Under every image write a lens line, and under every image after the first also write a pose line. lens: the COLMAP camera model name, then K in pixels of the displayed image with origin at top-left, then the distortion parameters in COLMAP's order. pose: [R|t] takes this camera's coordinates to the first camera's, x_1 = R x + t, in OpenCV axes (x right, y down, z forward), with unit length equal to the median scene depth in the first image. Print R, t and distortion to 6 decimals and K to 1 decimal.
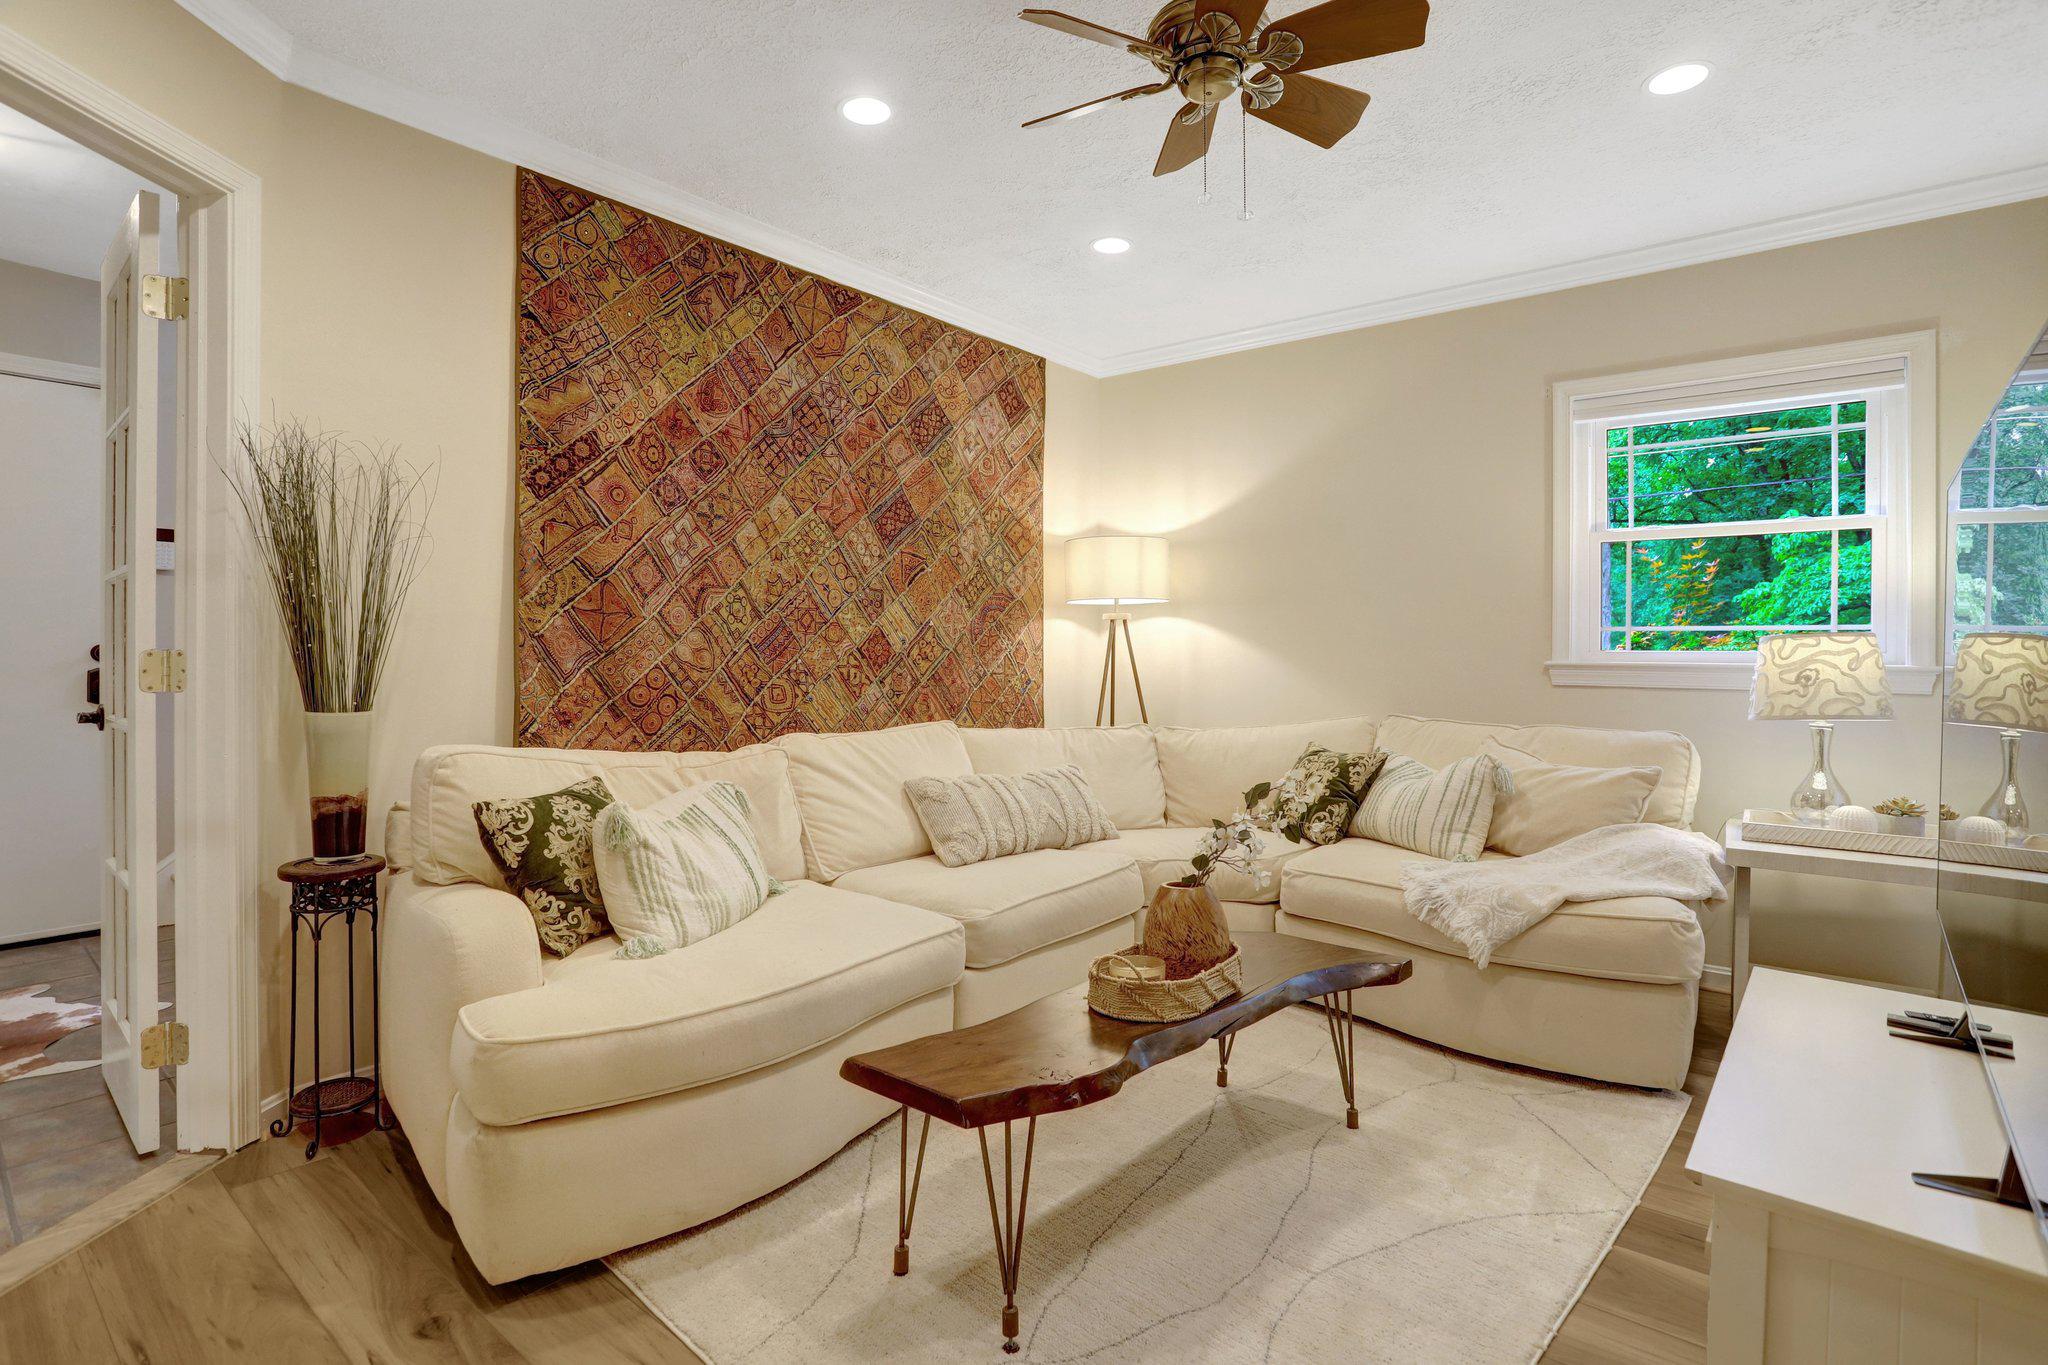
lens RADIAL K [[994.8, 0, 1019.2], [0, 994.8, 654.9], [0, 0, 1]] dist [-0.078763, 0.038933]
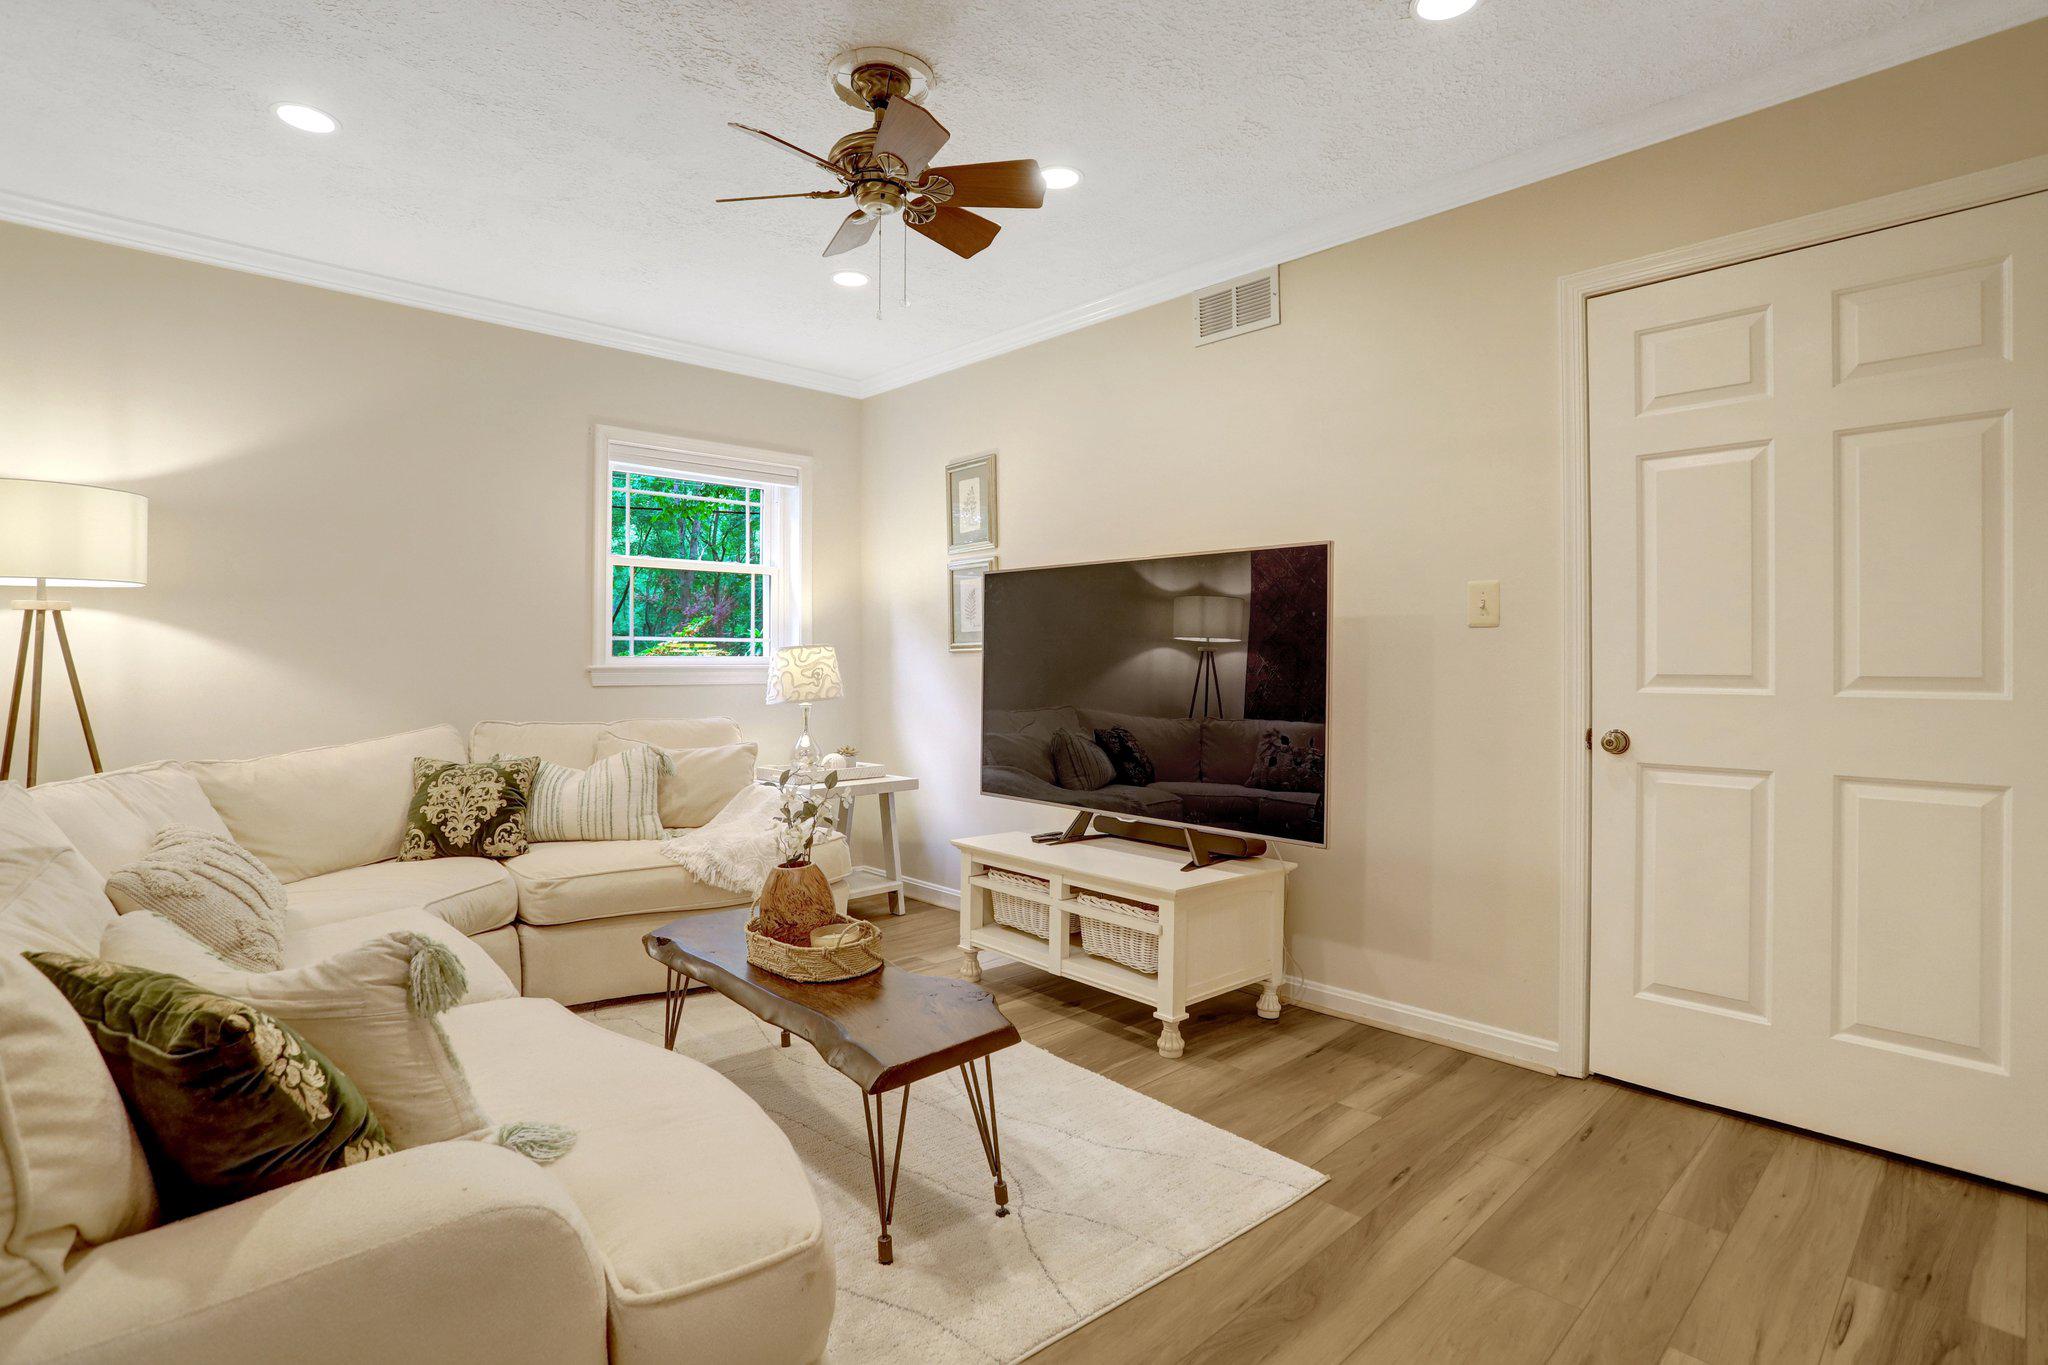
lens RADIAL K [[994.8, 0, 1019.2], [0, 994.8, 654.9], [0, 0, 1]] dist [-0.078763, 0.038933]
pose [[0.139444, -0.004578, 0.990219, -0.592815], [0.000684, 0.999990, 0.004527, -0.011379], [-0.990230, 0.000046, 0.139446, 0.377995]]
